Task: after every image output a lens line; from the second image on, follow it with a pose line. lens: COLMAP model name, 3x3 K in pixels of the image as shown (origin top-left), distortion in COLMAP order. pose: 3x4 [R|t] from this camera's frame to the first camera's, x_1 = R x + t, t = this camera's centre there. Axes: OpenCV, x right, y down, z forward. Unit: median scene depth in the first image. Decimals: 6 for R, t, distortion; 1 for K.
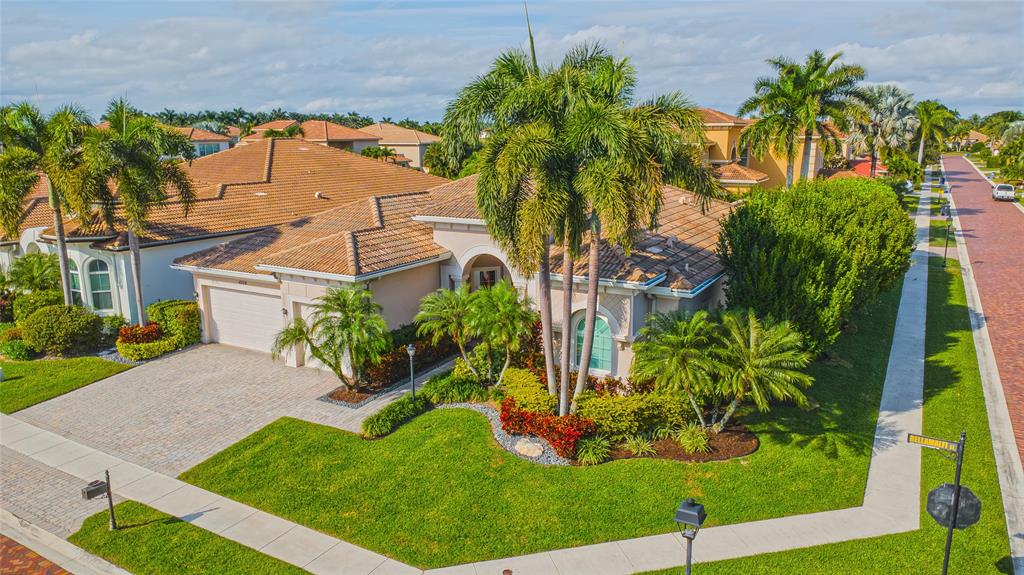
lens RADIAL K [[709.9, 0, 512.0], [0, 709.9, 287.5], [0, 0, 1]] dist [0.008436, 0.002541]
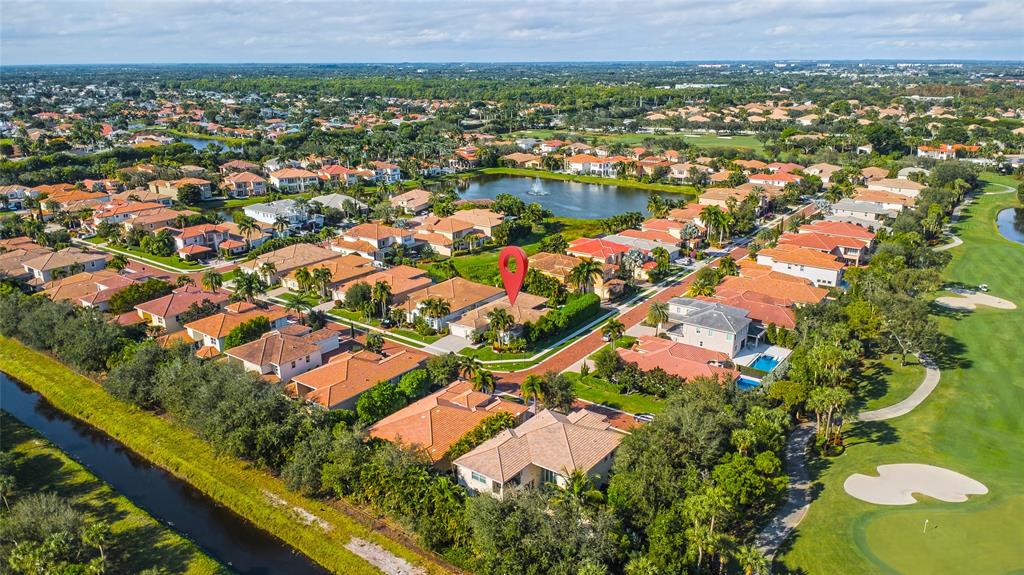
lens RADIAL K [[709.9, 0, 512.0], [0, 709.9, 287.5], [0, 0, 1]] dist [0.008436, 0.002541]
pose [[0.993988, 0.036112, -0.103361, 0.956443], [-0.026004, 0.994894, 0.097521, -1.230507], [0.106355, -0.094247, 0.989852, -6.569685]]
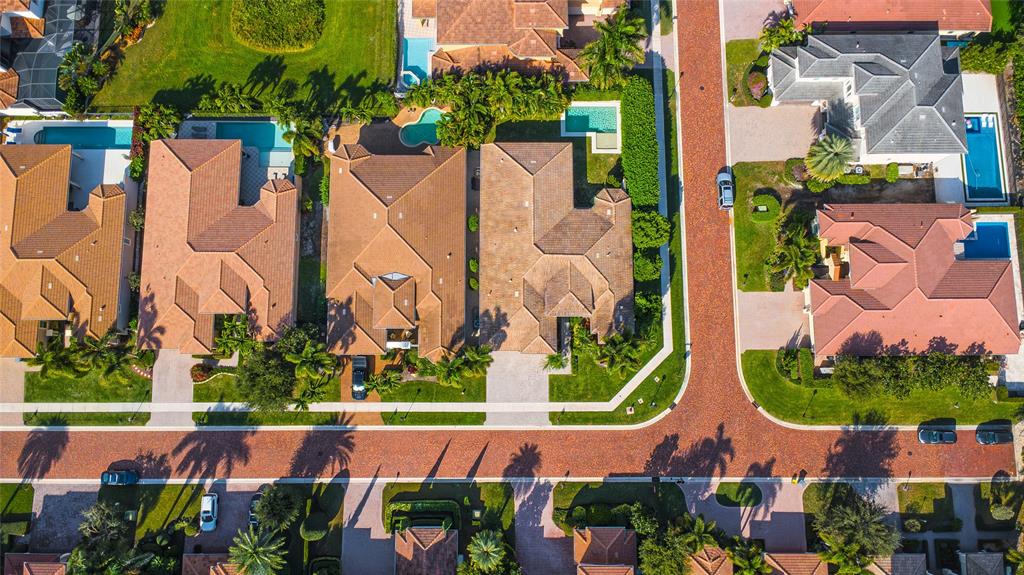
lens RADIAL K [[709.9, 0, 512.0], [0, 709.9, 287.5], [0, 0, 1]] dist [0.008436, 0.002541]
pose [[0.862966, -0.498500, 0.082388, -0.606451], [0.099050, 0.326806, 0.939887, -4.116032], [-0.495459, -0.802929, 0.331399, 0.085437]]
